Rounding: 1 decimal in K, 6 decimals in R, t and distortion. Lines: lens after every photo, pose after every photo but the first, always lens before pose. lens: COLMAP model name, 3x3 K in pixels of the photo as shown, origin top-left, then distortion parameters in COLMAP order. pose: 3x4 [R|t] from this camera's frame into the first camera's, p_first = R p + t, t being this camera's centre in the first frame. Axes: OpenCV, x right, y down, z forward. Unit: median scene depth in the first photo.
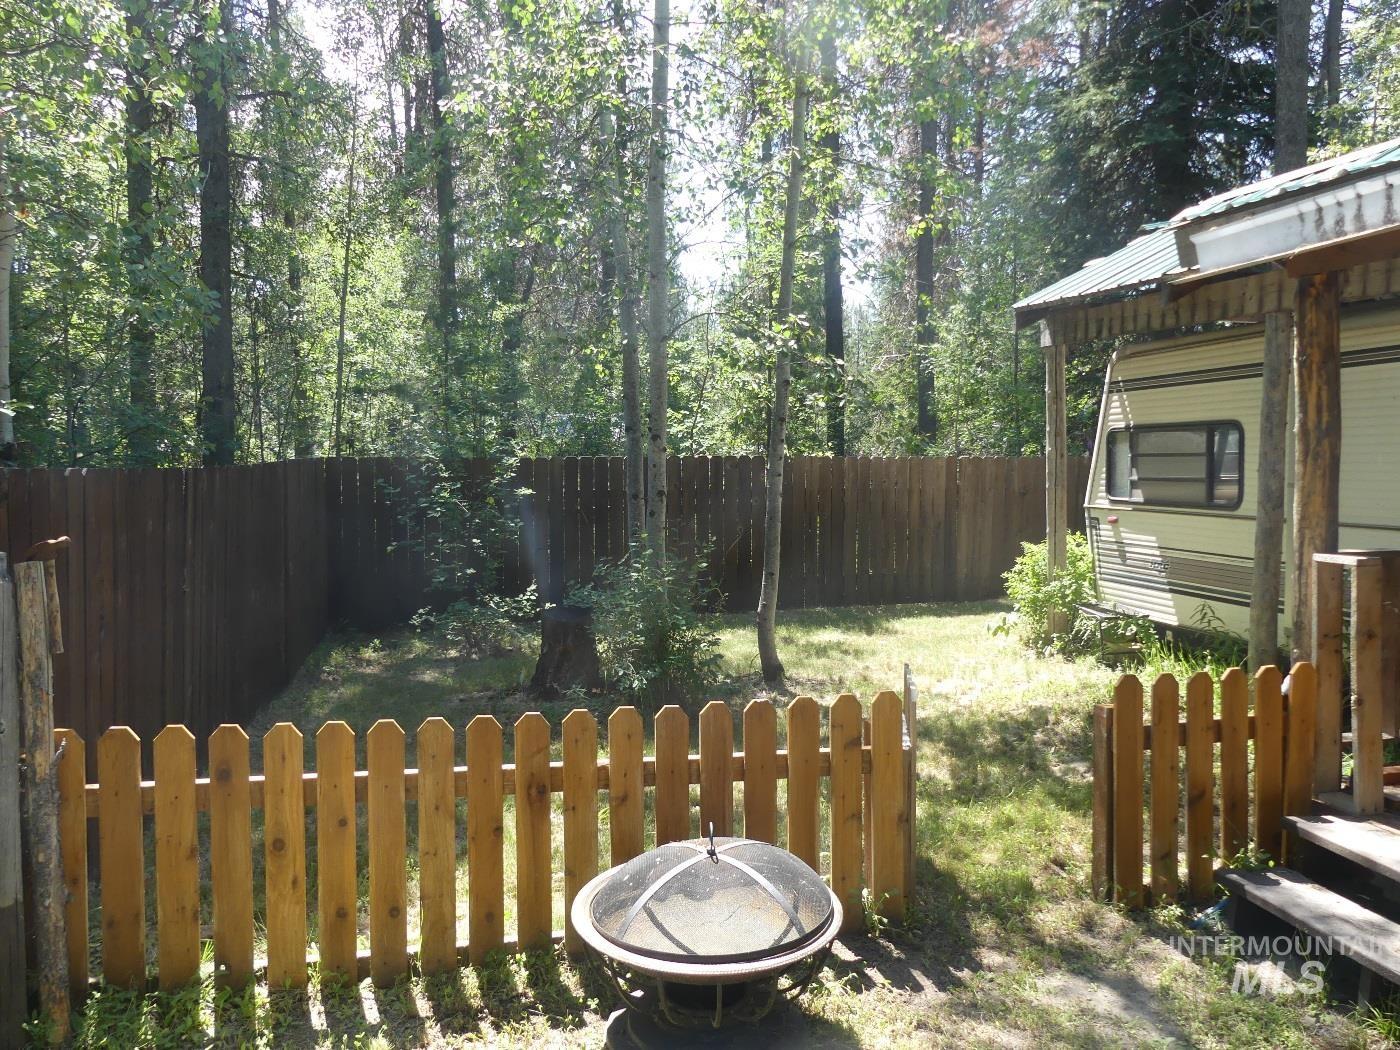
lens RADIAL K [[1052.5, 0, 699.3], [0, 1052.5, 511.0], [0, 0, 1]] dist [-0.039804, 0.039724]
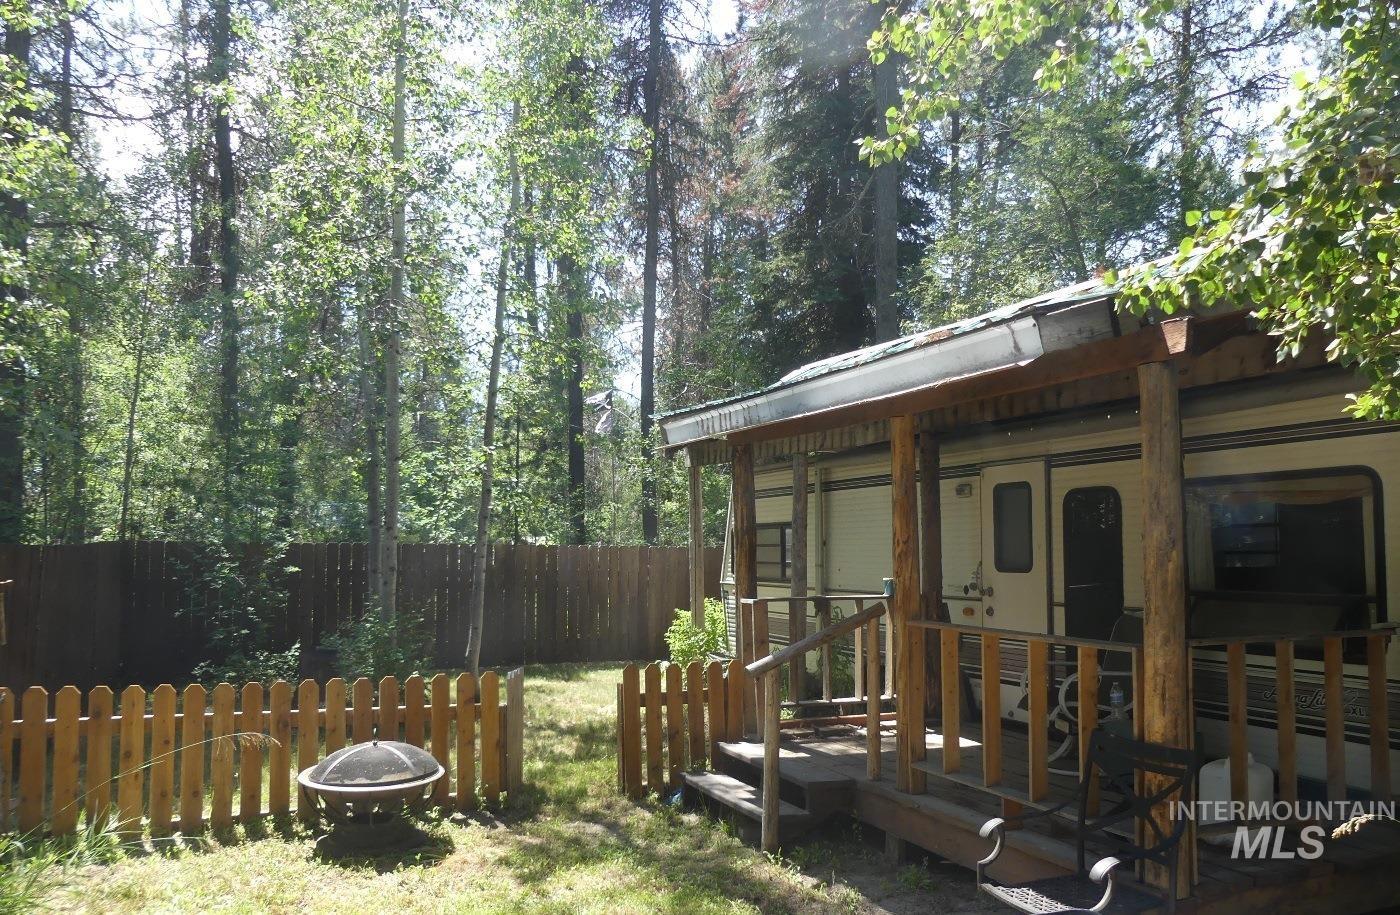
lens RADIAL K [[1061.1, 0, 713.3], [0, 1061.1, 524.0], [0, 0, 1]] dist [-0.030402, 0.006571]
pose [[0.979471, 0.013370, 0.201142, 0.084259], [0.001477, 0.997295, -0.073483, 0.023590], [-0.201581, 0.072272, 0.976802, -0.394481]]
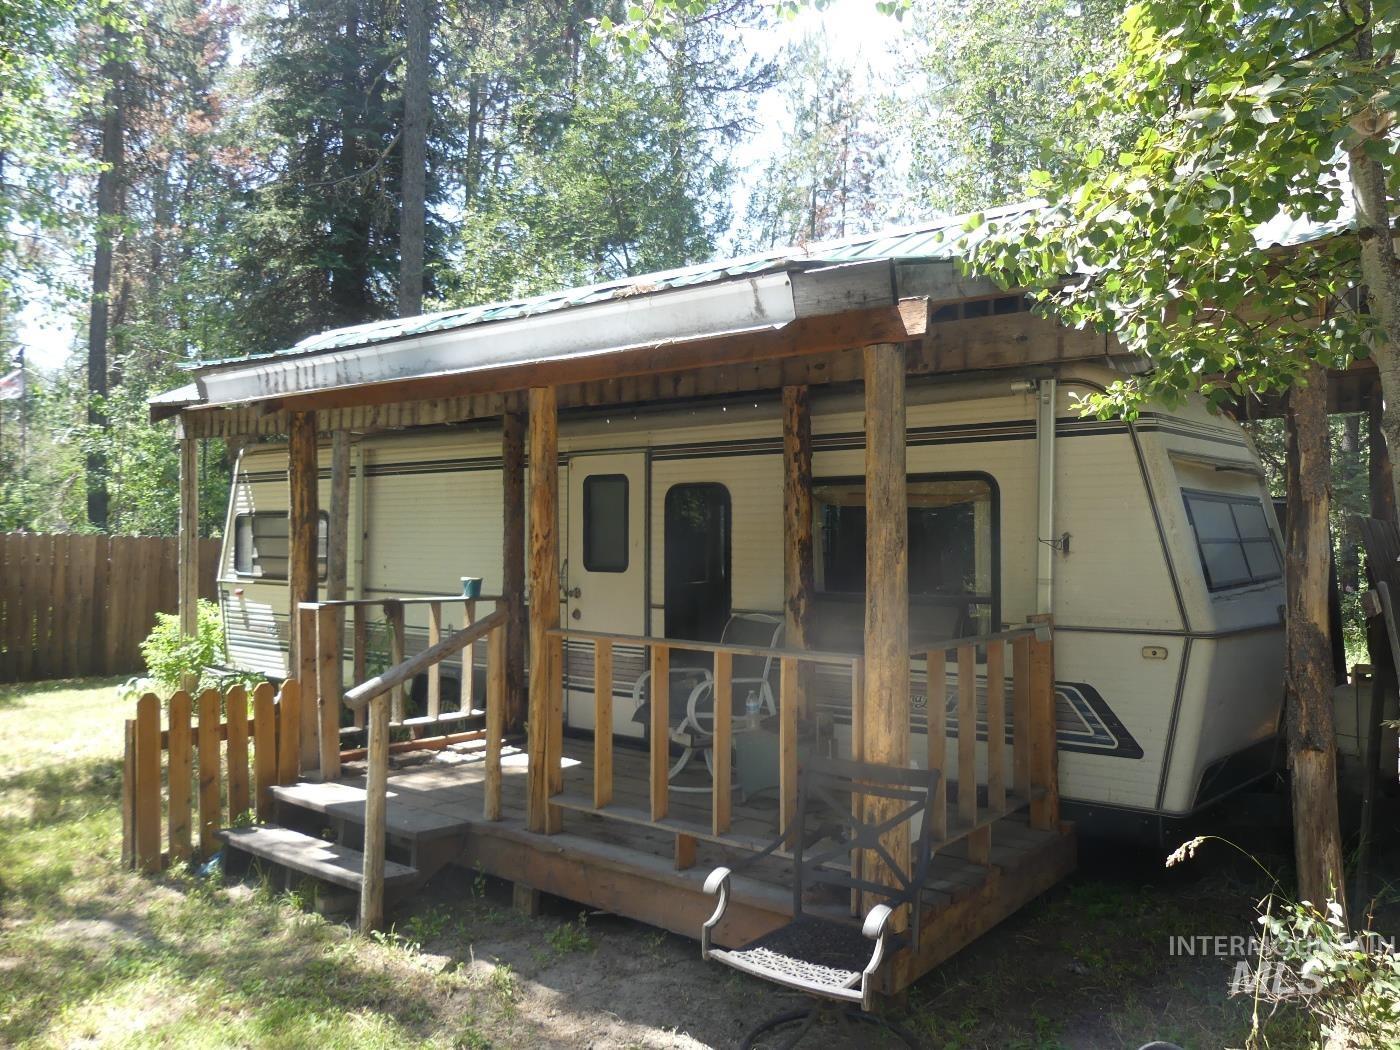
lens RADIAL K [[1052.5, 0, 711.3], [0, 1052.5, 527.0], [0, 0, 1]] dist [-0.039804, 0.039724]
pose [[0.760236, 0.032277, 0.648844, 0.039394], [0.011659, 0.997926, -0.063303, 0.016930], [-0.649542, 0.055690, 0.758283, -0.236855]]
